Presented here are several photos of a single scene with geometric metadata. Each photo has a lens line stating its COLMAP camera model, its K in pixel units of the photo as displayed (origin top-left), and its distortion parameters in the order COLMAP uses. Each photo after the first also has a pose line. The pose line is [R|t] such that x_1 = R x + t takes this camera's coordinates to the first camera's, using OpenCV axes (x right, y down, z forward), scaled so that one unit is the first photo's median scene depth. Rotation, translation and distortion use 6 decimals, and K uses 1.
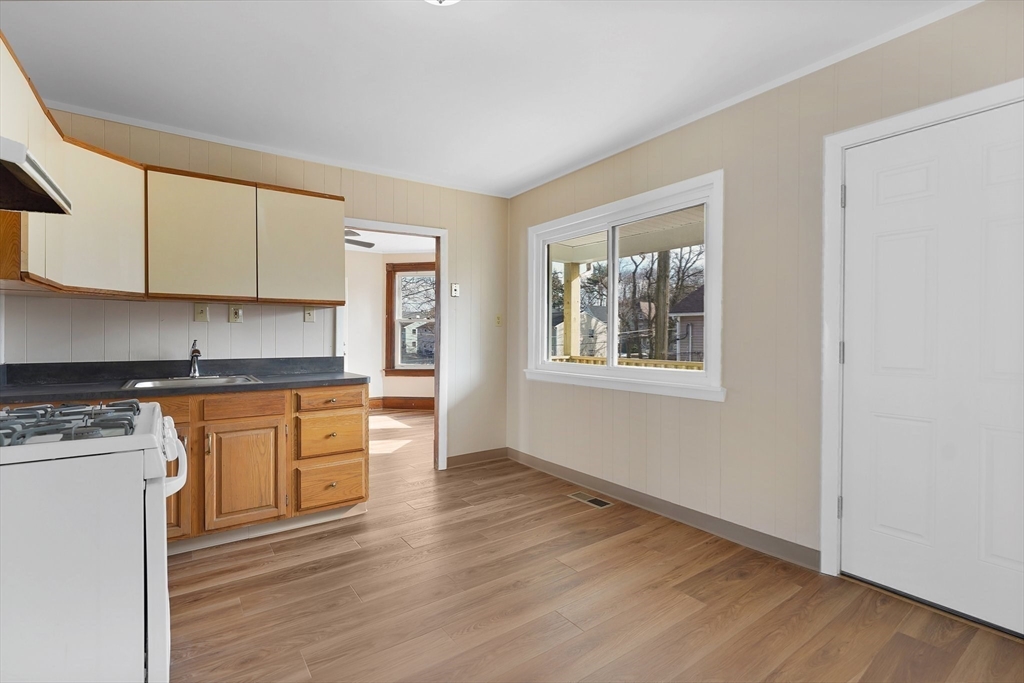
lens RADIAL K [[467.7, 0, 516.6], [0, 467.7, 332.1], [0, 0, 1]] dist [0.000509, 0.000297]
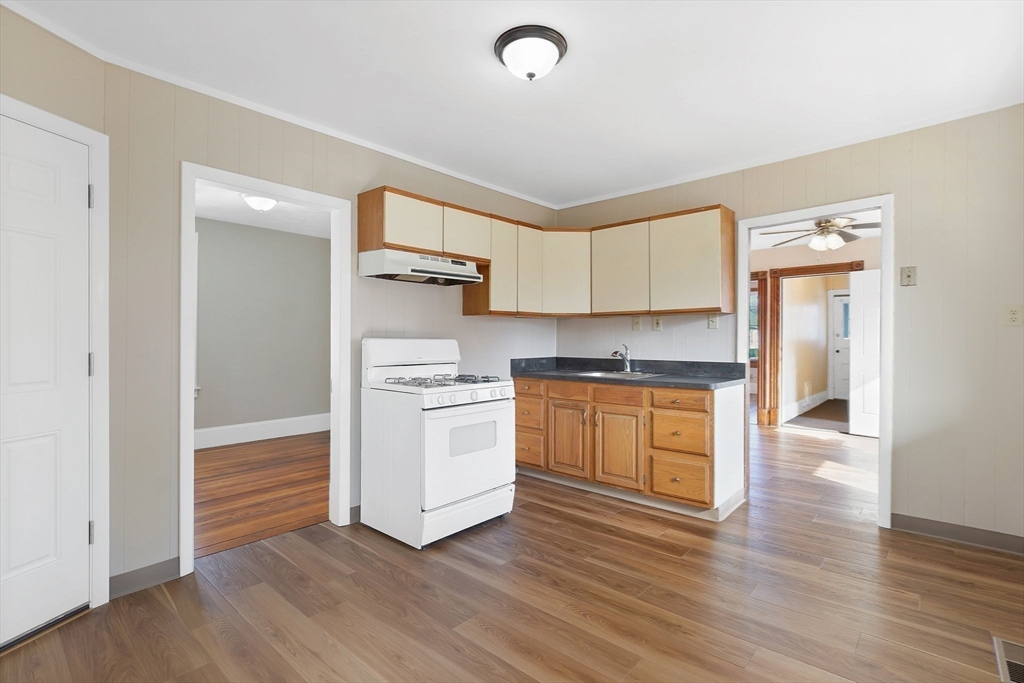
lens RADIAL K [[480.0, 0, 509.4], [0, 480.0, 332.1], [0, 0, 1]] dist [-0.000393, 0.000441]
pose [[0.223211, -0.017618, -0.974611, 0.626478], [0.006173, 0.999842, -0.016661, 0.001612], [0.974751, -0.002297, 0.223285, 0.385560]]
